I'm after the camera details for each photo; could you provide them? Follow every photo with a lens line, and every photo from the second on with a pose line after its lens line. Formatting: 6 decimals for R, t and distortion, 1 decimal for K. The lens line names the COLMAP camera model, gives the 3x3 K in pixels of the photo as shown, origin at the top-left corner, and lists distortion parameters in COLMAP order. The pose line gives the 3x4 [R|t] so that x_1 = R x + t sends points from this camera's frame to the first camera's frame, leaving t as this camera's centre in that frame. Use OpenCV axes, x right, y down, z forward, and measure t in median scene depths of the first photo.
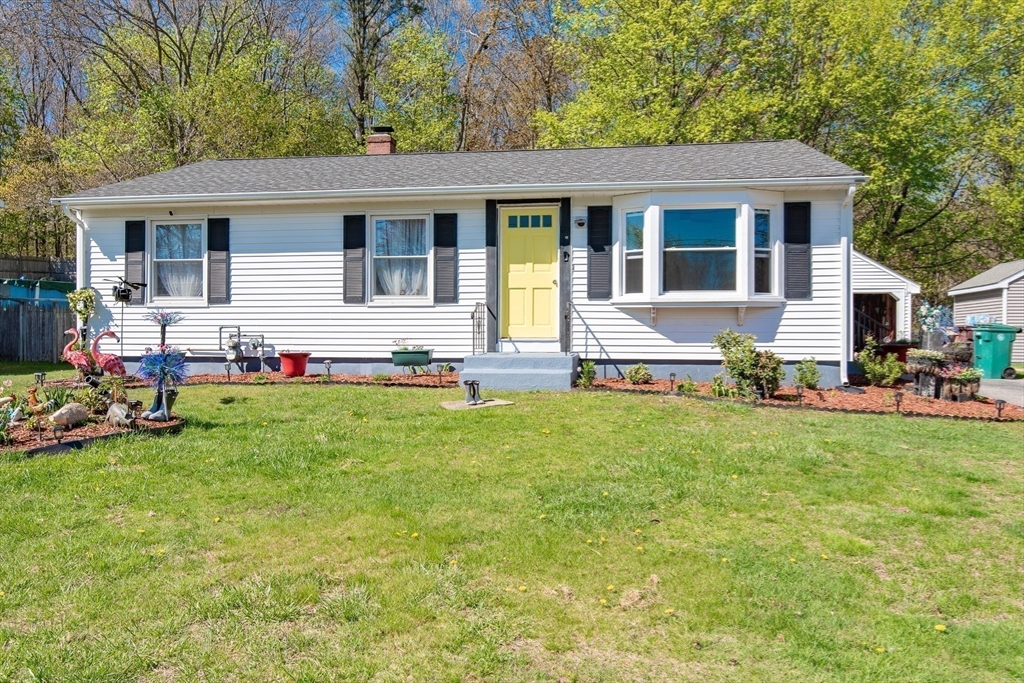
lens RADIAL K [[809.0, 0, 512.0], [0, 809.0, 341.5], [0, 0, 1]] dist [-0.000104, -0.000433]
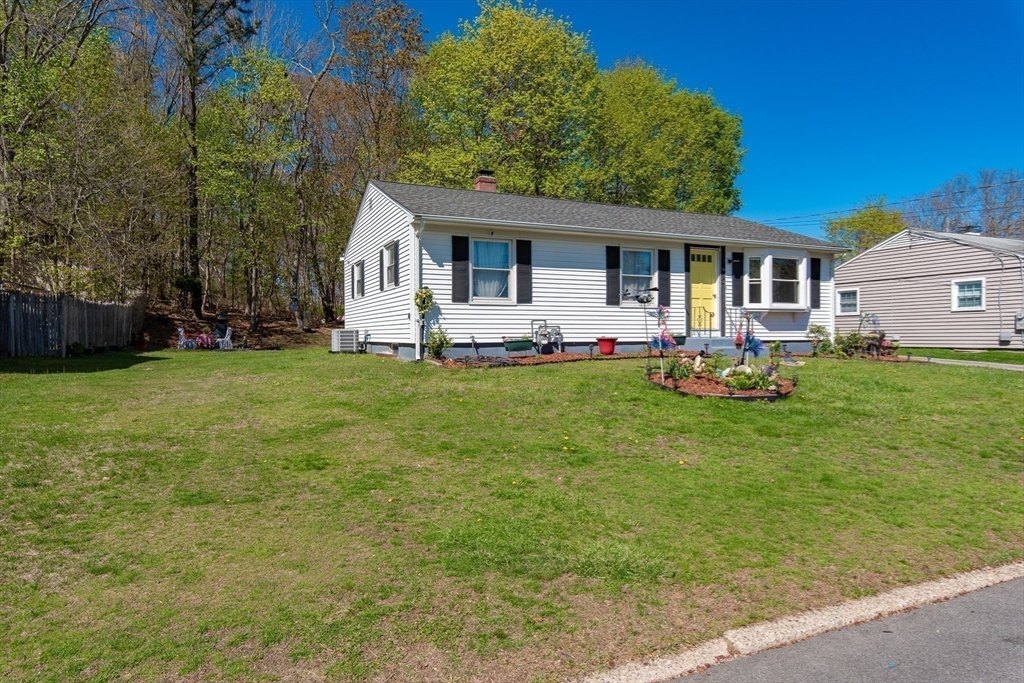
lens RADIAL K [[621.8, 0, 512.0], [0, 621.8, 341.5], [0, 0, 1]] dist [0.000370, -0.000077]
pose [[0.835121, -0.011867, 0.549938, -1.005282], [0.002145, 0.999830, 0.018318, -0.001732], [-0.550062, -0.014118, 0.835005, 0.146956]]
